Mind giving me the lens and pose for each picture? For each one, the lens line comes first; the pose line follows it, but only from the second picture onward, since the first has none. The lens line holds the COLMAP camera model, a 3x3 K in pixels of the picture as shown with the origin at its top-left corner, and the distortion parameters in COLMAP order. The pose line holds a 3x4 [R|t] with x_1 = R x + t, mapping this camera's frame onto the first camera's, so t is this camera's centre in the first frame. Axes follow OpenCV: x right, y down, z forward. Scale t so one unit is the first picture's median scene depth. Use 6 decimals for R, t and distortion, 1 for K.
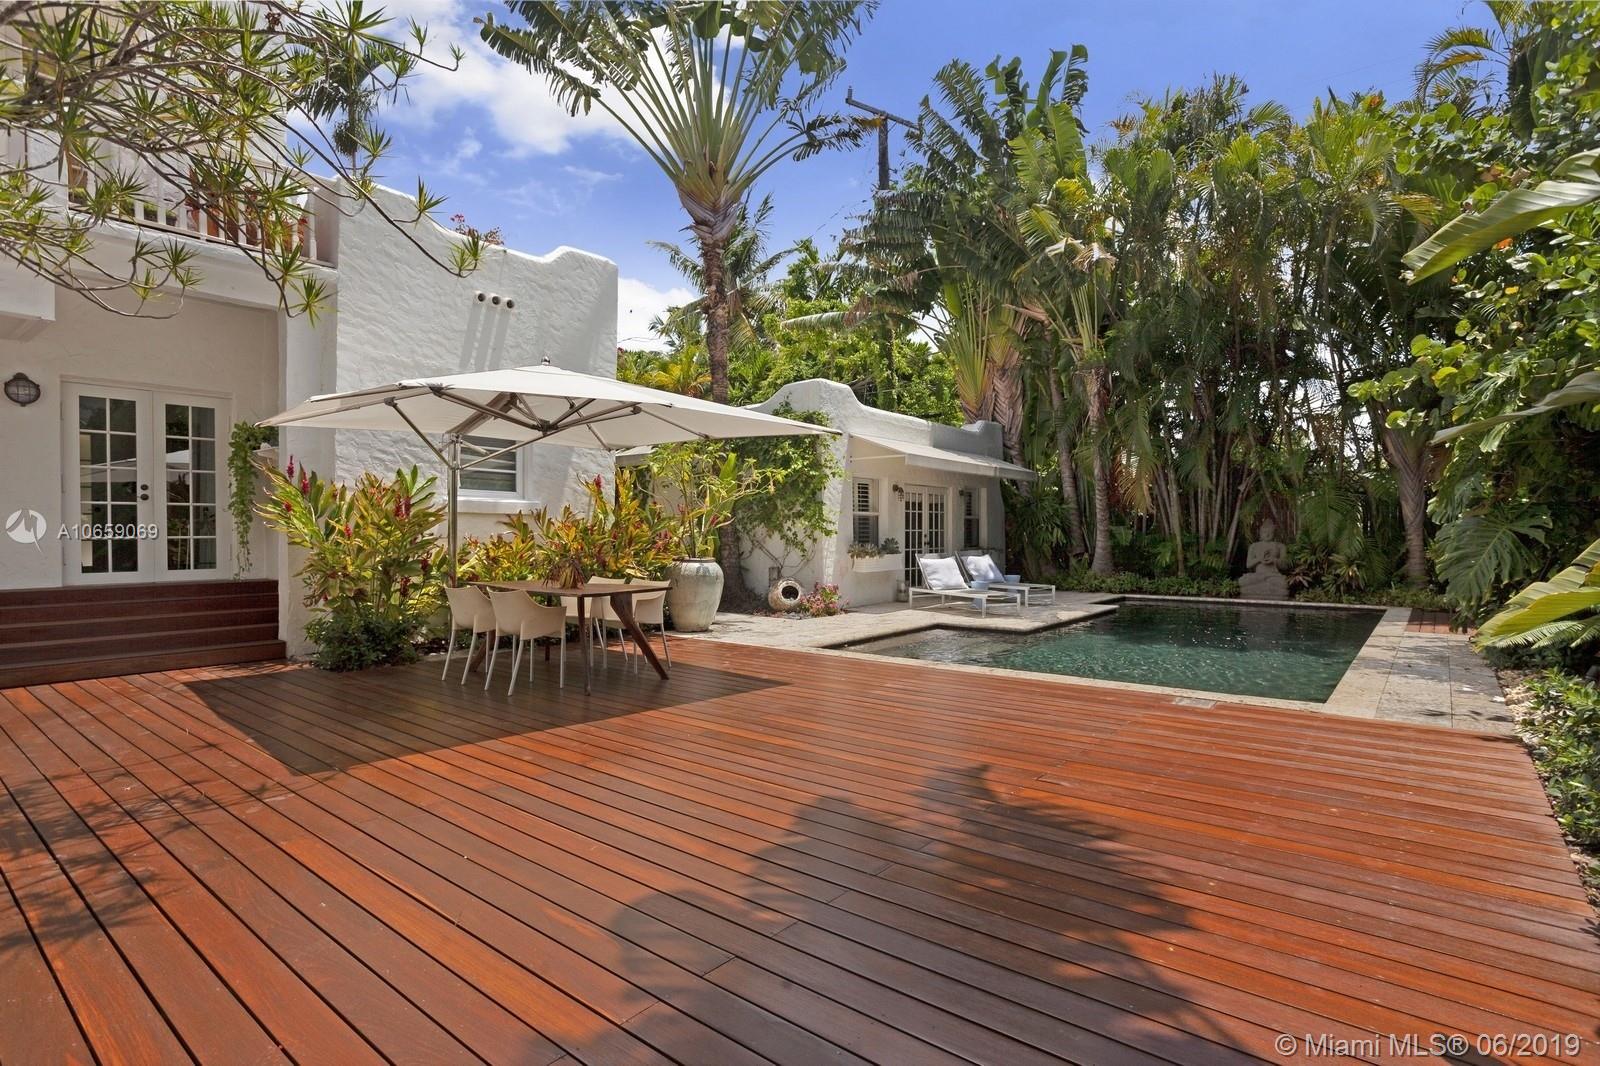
lens RADIAL K [[860.7, 0, 797.6], [0, 860.7, 539.2], [0, 0, 1]] dist [0.005251, 0.012030]
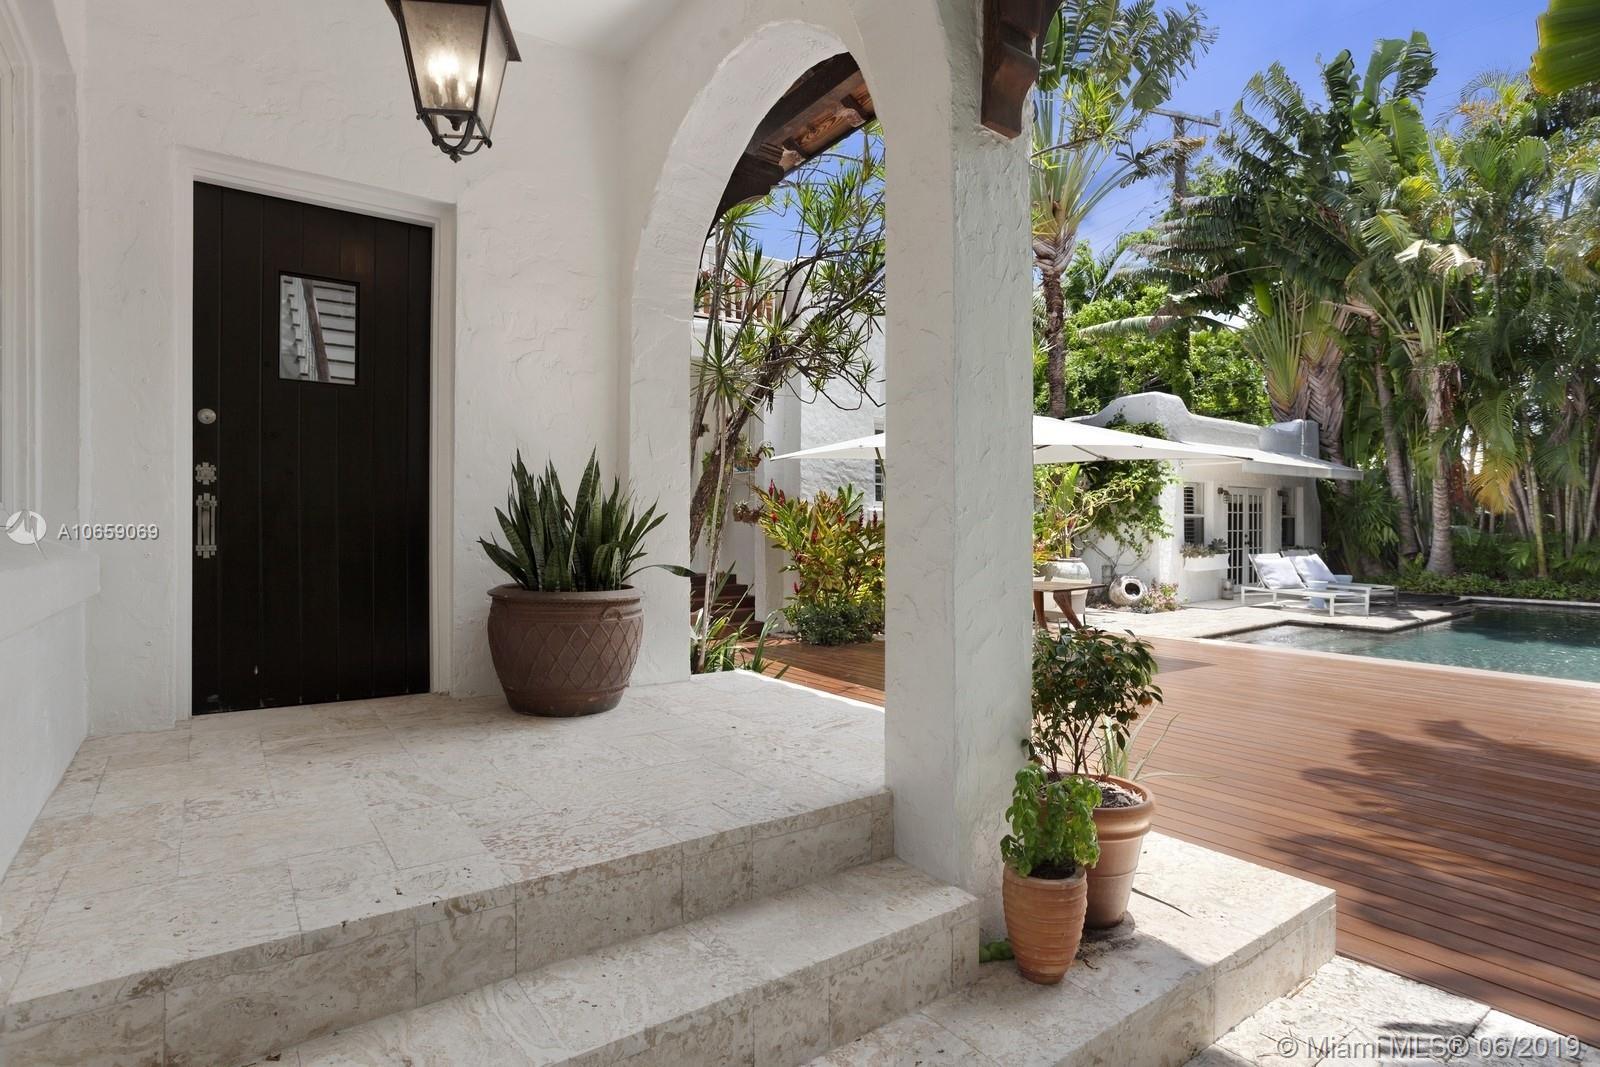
lens RADIAL K [[860.7, 0, 796.1], [0, 860.7, 532.7], [0, 0, 1]] dist [0.005251, 0.012030]
pose [[0.968612, 0.002207, -0.248566, -0.117991], [-0.001387, 0.999993, 0.003475, -0.010528], [0.248572, -0.003022, 0.968609, -0.137056]]
